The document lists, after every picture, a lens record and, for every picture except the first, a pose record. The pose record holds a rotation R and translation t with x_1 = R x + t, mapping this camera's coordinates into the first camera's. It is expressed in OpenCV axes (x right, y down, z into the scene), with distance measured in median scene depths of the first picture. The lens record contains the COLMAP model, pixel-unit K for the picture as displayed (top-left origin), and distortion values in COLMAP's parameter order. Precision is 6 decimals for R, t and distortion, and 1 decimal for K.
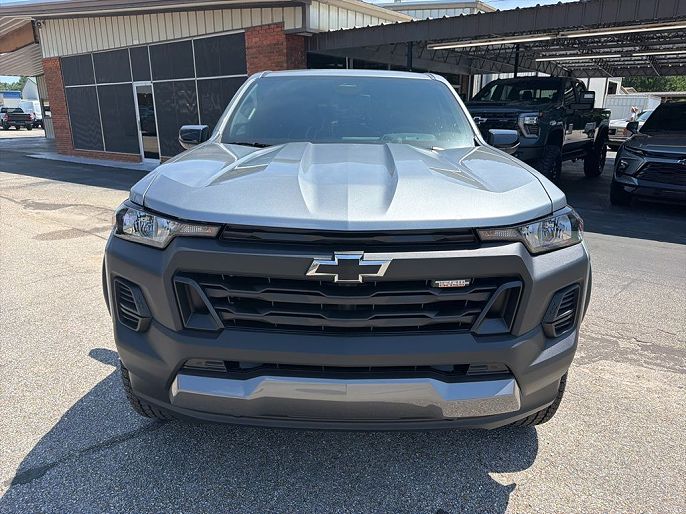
lens RADIAL K [[484.2, 0, 344.0], [0, 484.2, 256.0], [0, 0, 1]] dist [0.054152, -0.061885]
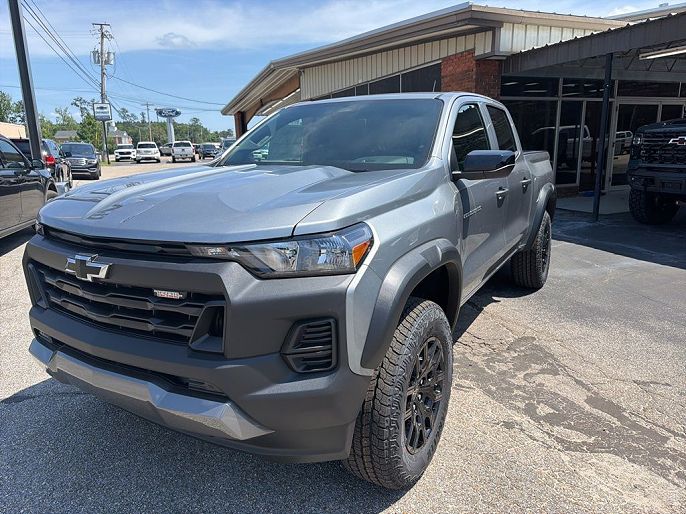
lens RADIAL K [[484.2, 0, 344.0], [0, 484.2, 256.0], [0, 0, 1]] dist [0.054152, -0.061885]
pose [[0.867598, 0.091273, -0.488819, 0.776325], [-0.117538, 0.992796, -0.023241, -0.033534], [0.483176, 0.077618, 0.872076, 0.192436]]
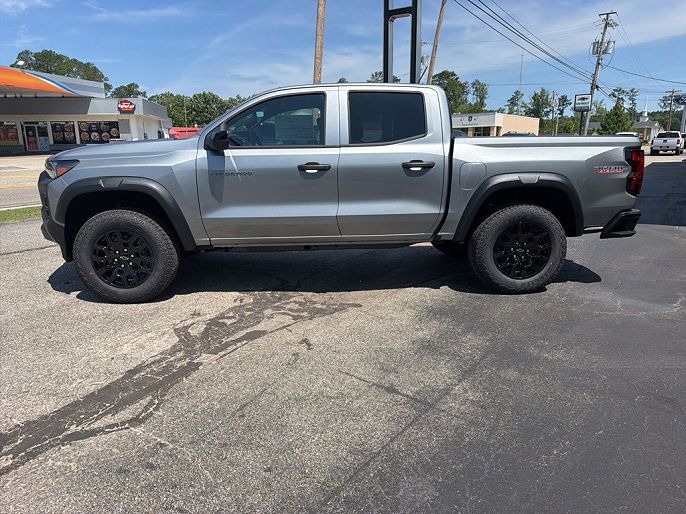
lens RADIAL K [[484.2, 0, 344.0], [0, 484.2, 256.0], [0, 0, 1]] dist [0.054152, -0.061885]
pose [[0.069759, 0.223977, -0.972095, 2.341266], [-0.276189, 0.940712, 0.196926, -0.404050], [0.958568, 0.254745, 0.127483, 1.763112]]
